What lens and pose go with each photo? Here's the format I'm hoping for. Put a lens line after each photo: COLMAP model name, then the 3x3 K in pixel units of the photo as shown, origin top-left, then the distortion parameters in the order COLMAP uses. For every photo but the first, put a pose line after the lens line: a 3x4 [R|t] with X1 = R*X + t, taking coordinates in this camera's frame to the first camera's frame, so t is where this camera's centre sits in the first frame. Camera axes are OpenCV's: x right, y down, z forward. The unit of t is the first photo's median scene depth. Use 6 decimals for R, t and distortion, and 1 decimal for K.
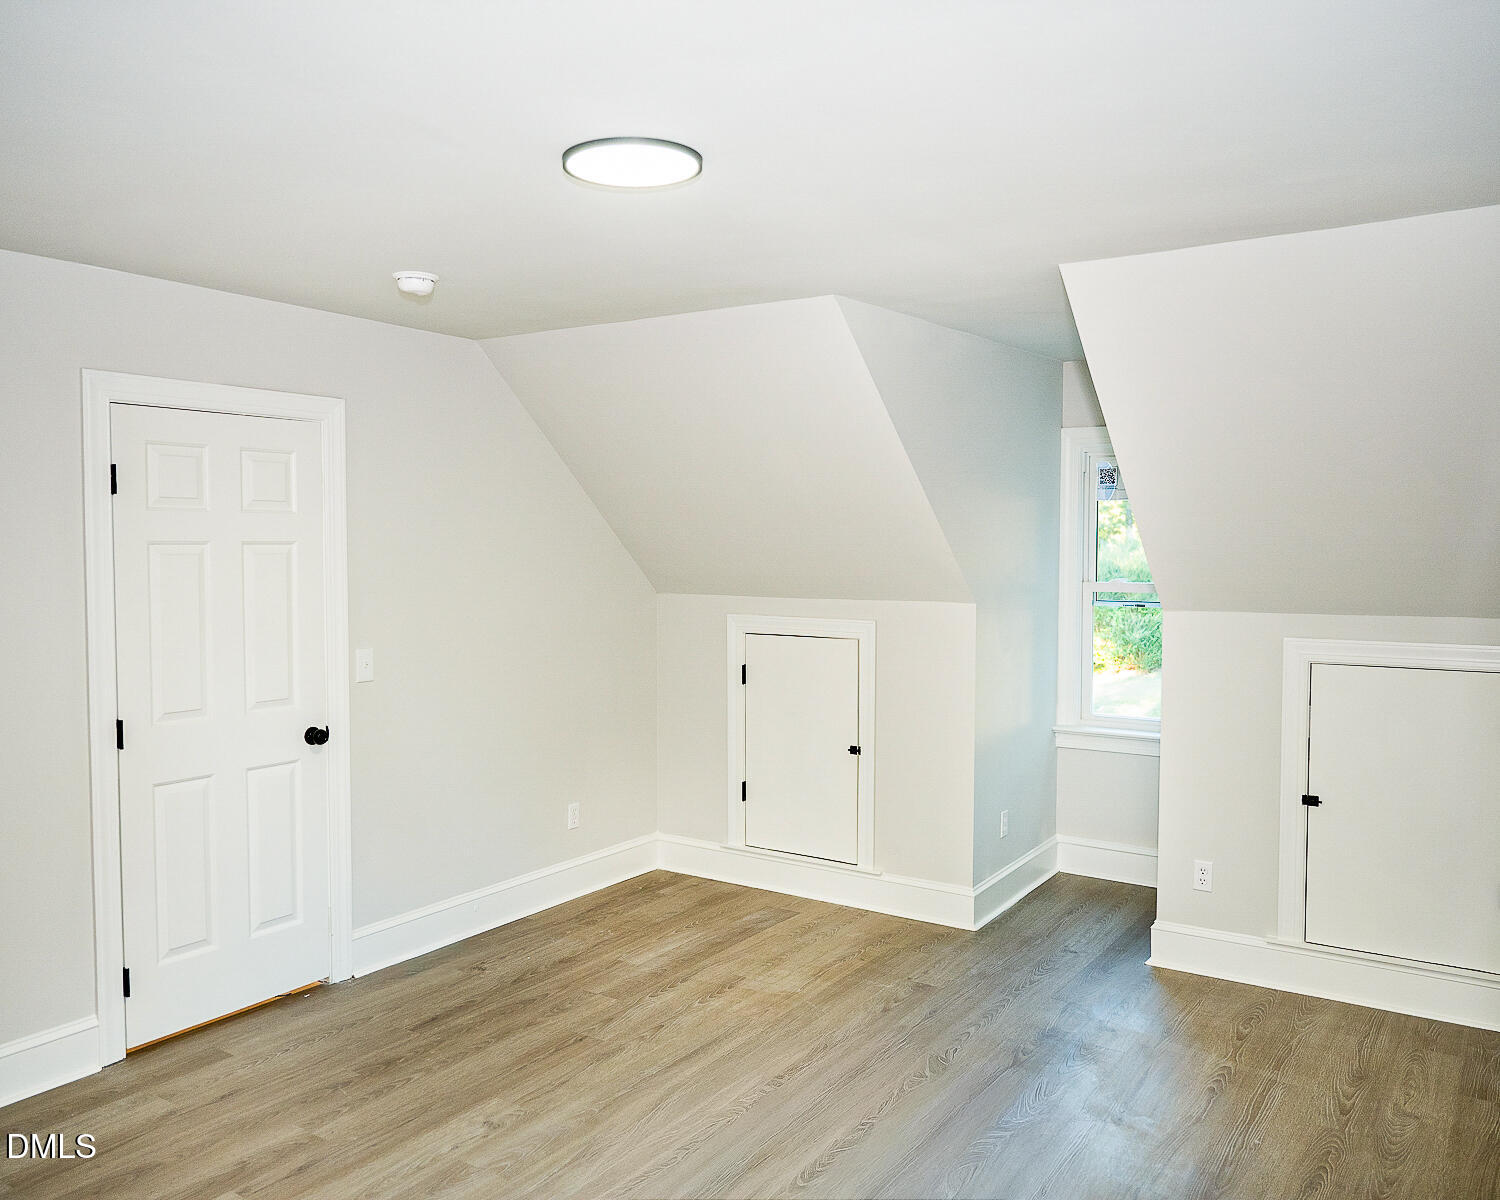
lens RADIAL K [[1204.5, 0, 750.0], [0, 1204.5, 600.0], [0, 0, 1]] dist [0.001967, 0.003089]
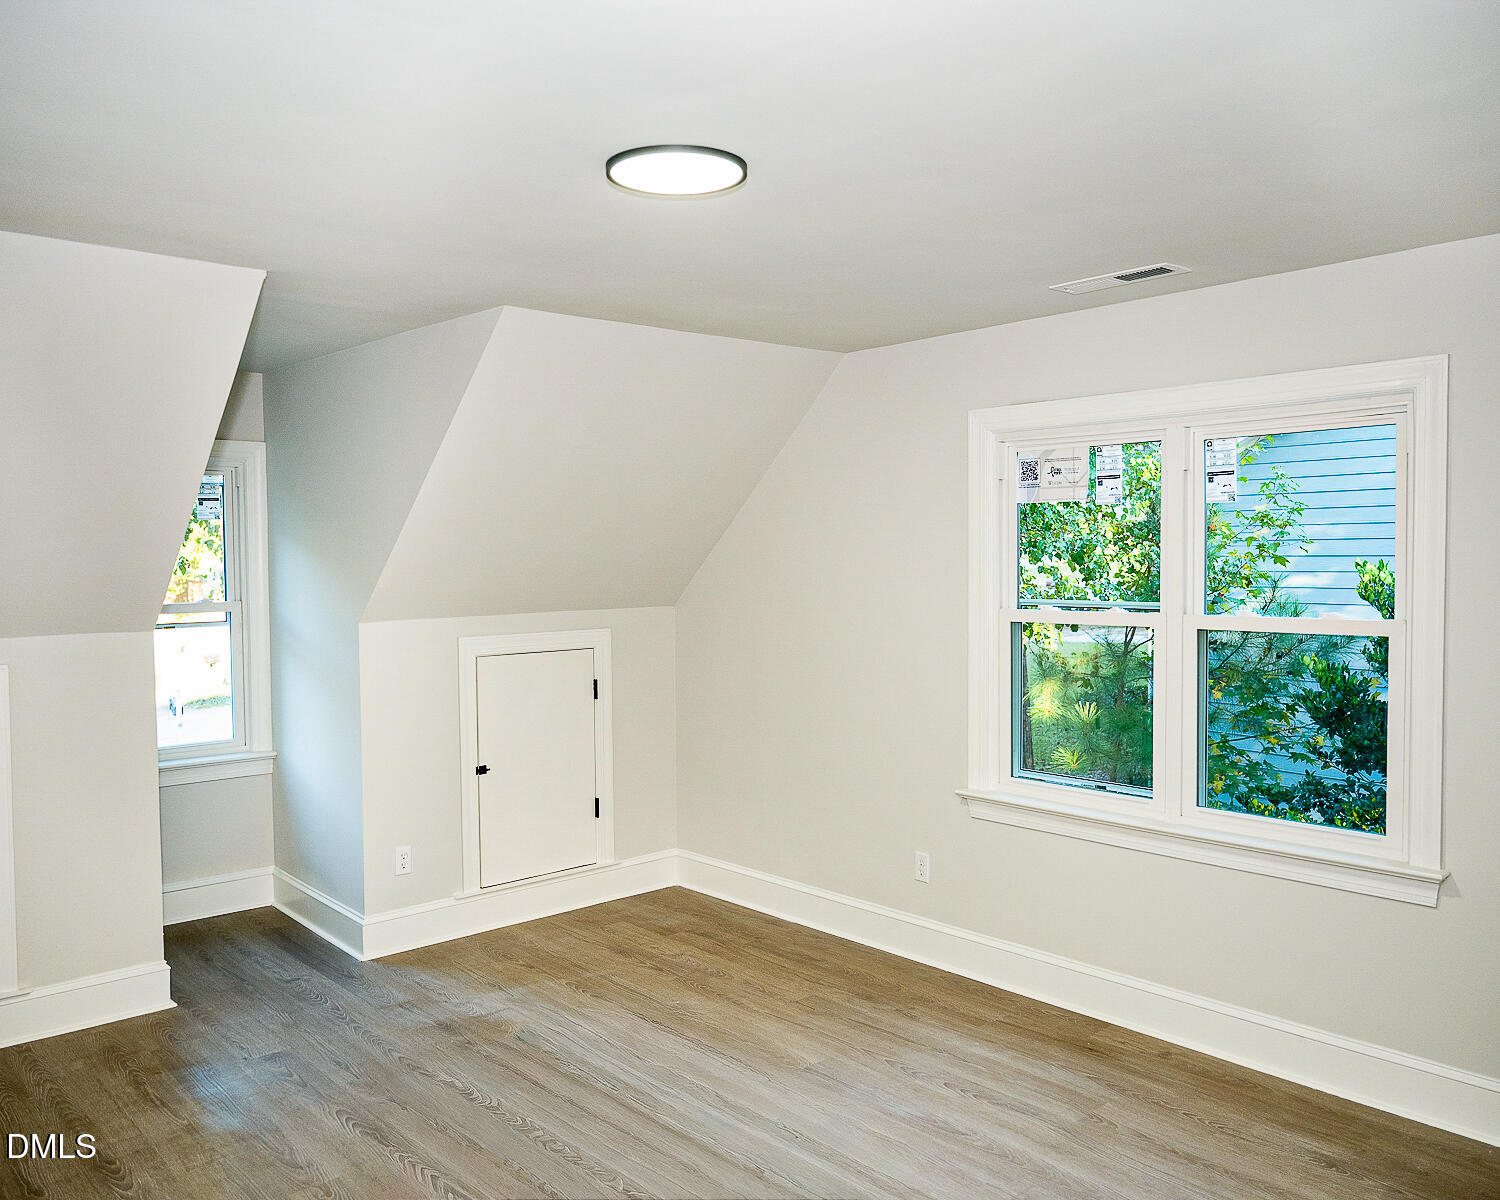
lens RADIAL K [[1190.3, 0, 772.5], [0, 1190.3, 605.5], [0, 0, 1]] dist [-0.009724, -0.006440]
pose [[0.239538, -0.044435, 0.969870, -0.616638], [0.057413, 0.997852, 0.031537, -0.019203], [-0.969188, 0.048129, 0.241575, 0.422484]]
